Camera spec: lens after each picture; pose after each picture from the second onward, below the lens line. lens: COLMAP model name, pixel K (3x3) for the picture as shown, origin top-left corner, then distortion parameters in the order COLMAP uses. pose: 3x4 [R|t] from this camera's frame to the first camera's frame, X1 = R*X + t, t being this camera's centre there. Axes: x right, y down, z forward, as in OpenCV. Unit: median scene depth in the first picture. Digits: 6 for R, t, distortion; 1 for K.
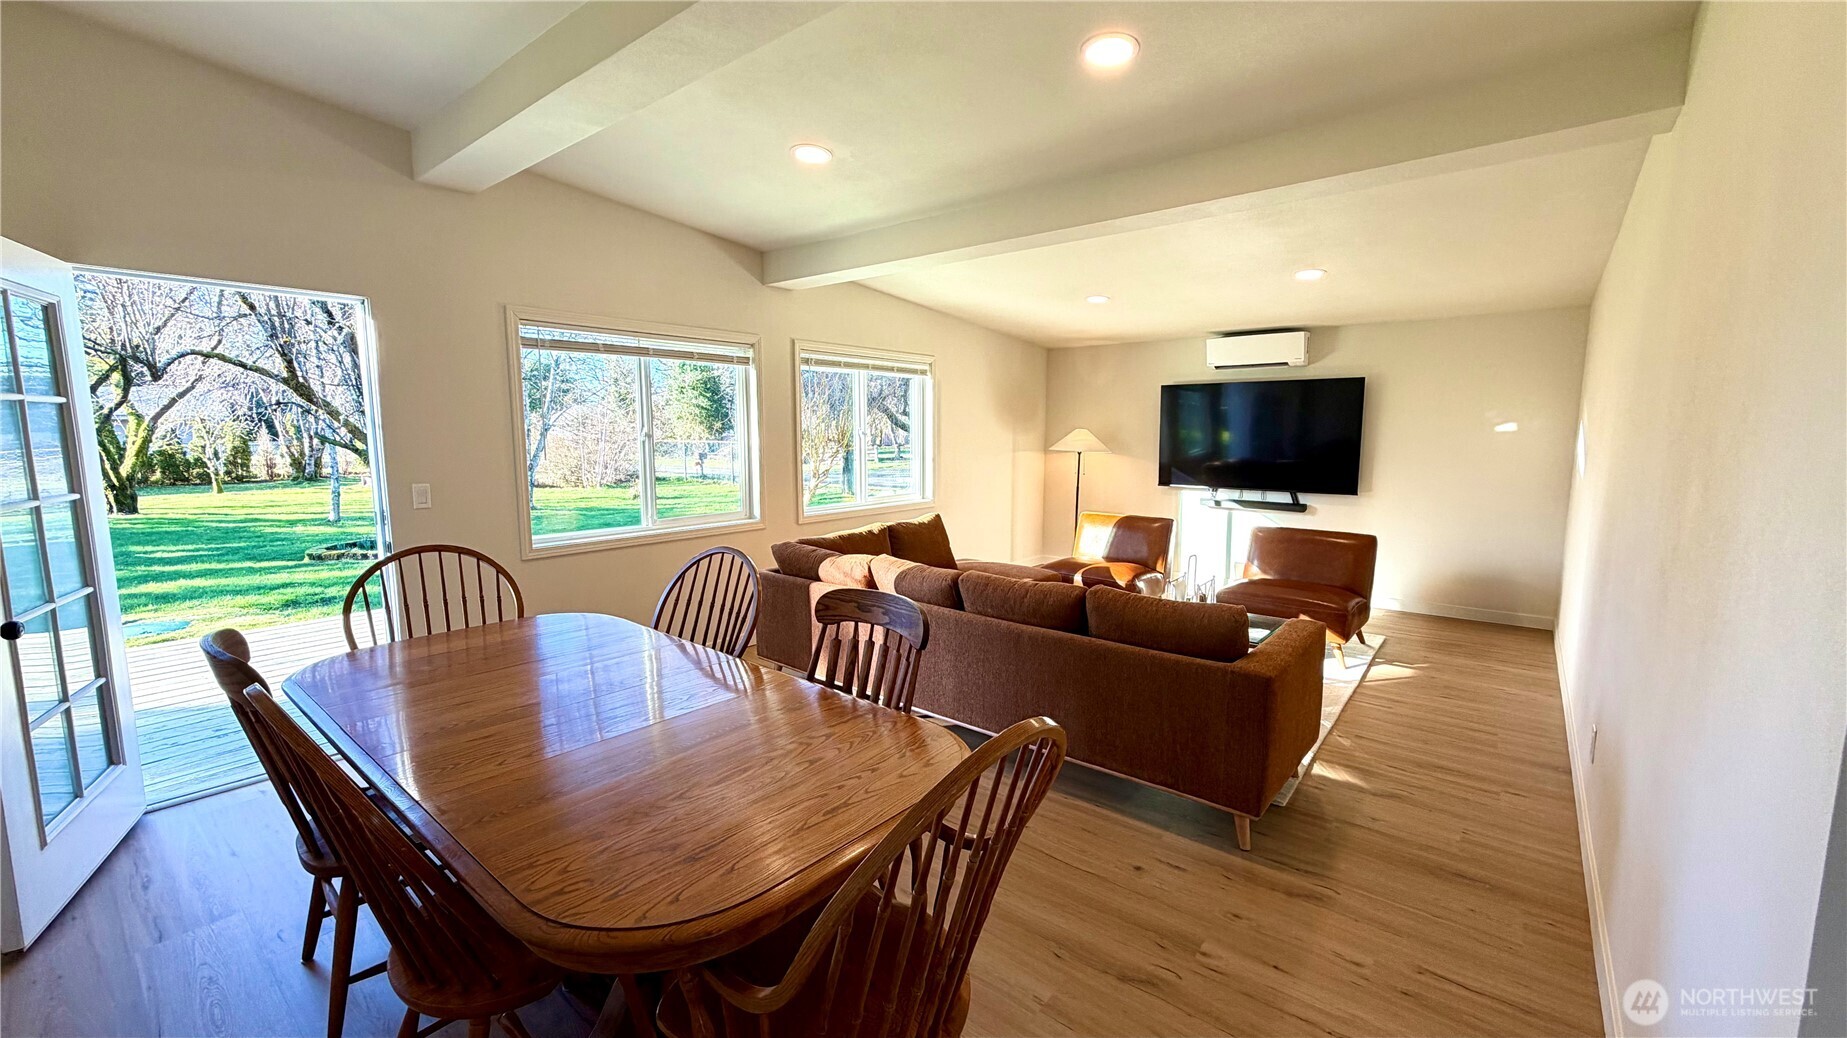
lens RADIAL K [[735.0, 0, 919.1], [0, 735.0, 520.8], [0, 0, 1]] dist [-0.001709, 0.001076]
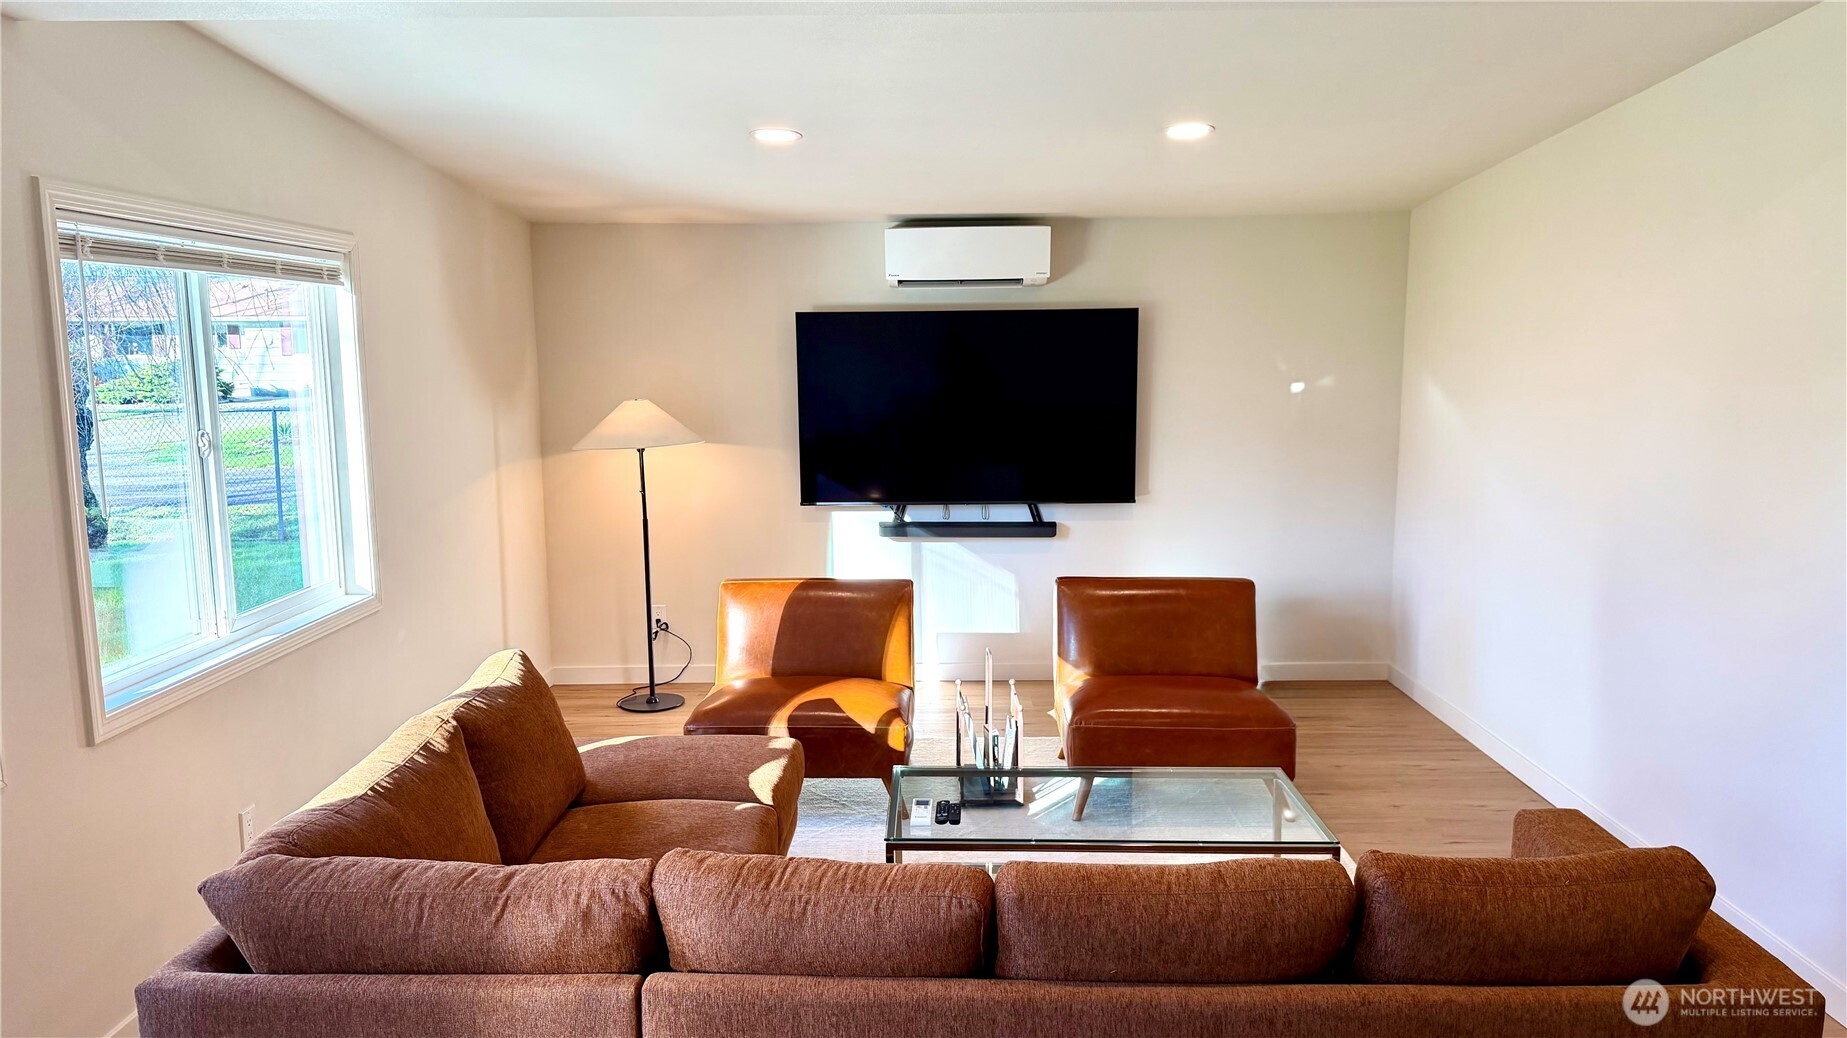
lens RADIAL K [[1284.7, 0, 923.8], [0, 1284.7, 519.8], [0, 0, 1]] dist [0.049072, -0.061865]
pose [[0.782919, -0.088608, 0.615781, -0.183556], [0.085417, 0.995741, 0.034681, -0.069138], [-0.616232, 0.025446, 0.787153, 0.262651]]
